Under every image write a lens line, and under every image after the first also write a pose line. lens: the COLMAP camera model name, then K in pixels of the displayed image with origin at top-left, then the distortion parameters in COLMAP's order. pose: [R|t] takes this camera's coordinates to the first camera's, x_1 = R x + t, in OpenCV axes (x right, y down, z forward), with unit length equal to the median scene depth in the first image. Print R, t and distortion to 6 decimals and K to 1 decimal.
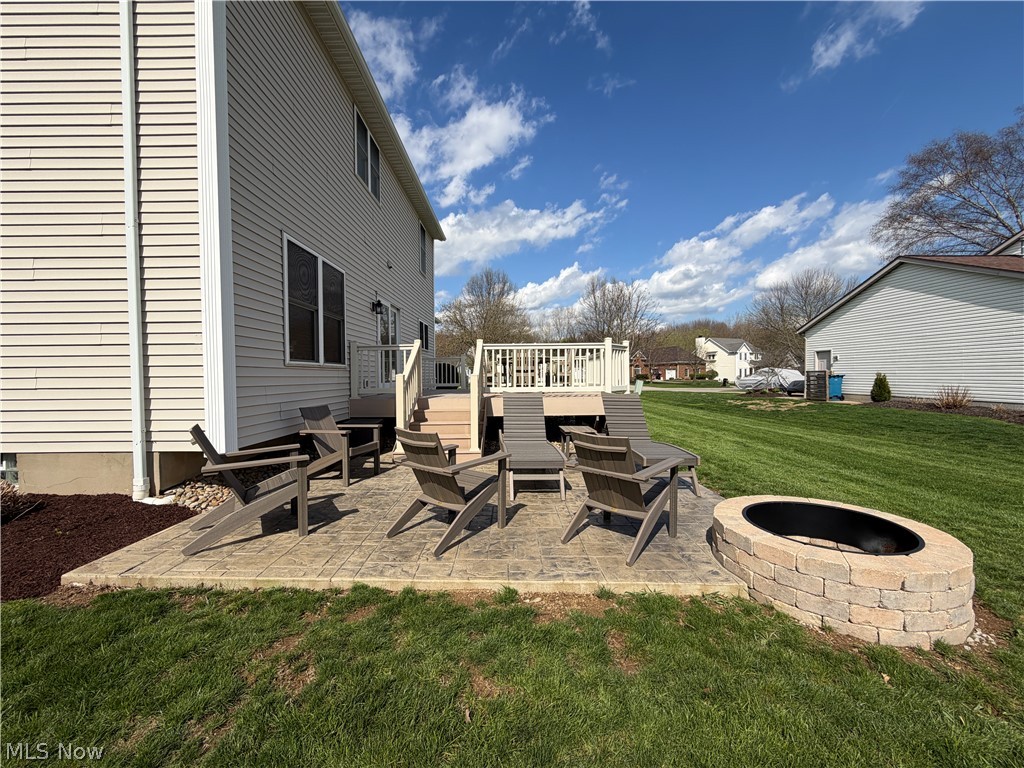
lens RADIAL K [[411.9, 0, 512.0], [0, 411.9, 384.0], [0, 0, 1]] dist [-0.000160, -0.000003]
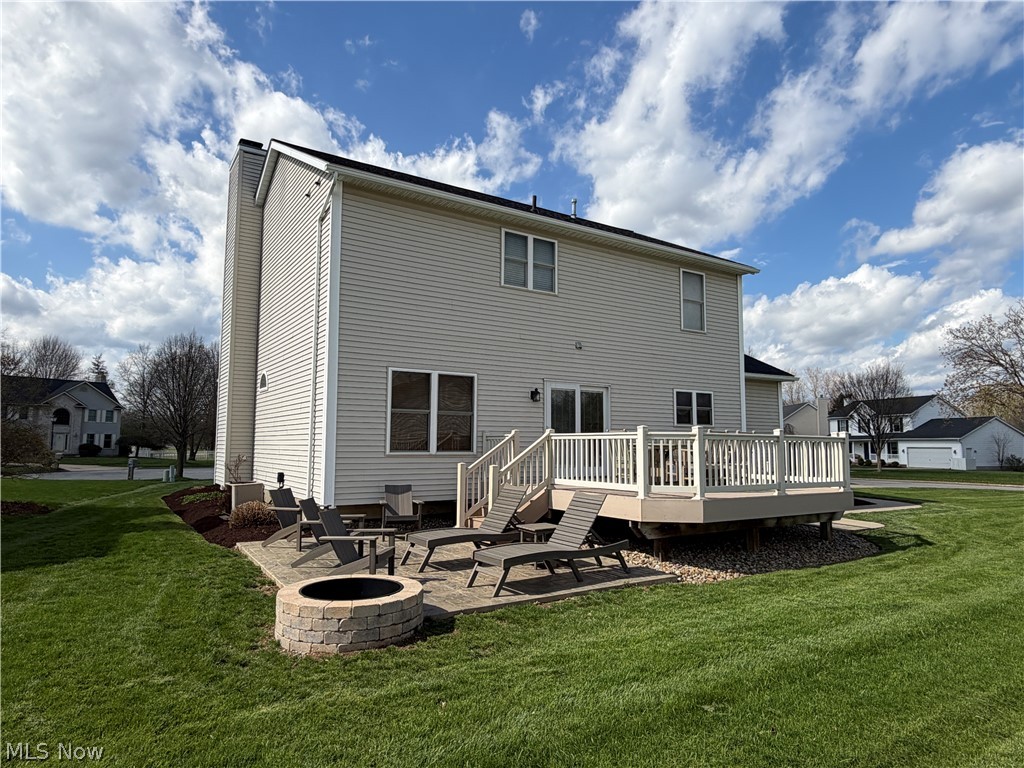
lens RADIAL K [[631.9, 0, 512.0], [0, 631.9, 384.0], [0, 0, 1]] dist [-0.000172, -0.000019]
pose [[0.541807, -0.064497, -0.838025, 1.378478], [-0.030699, 0.994868, -0.096417, -0.080513], [0.839942, 0.077966, 0.537046, 0.116435]]
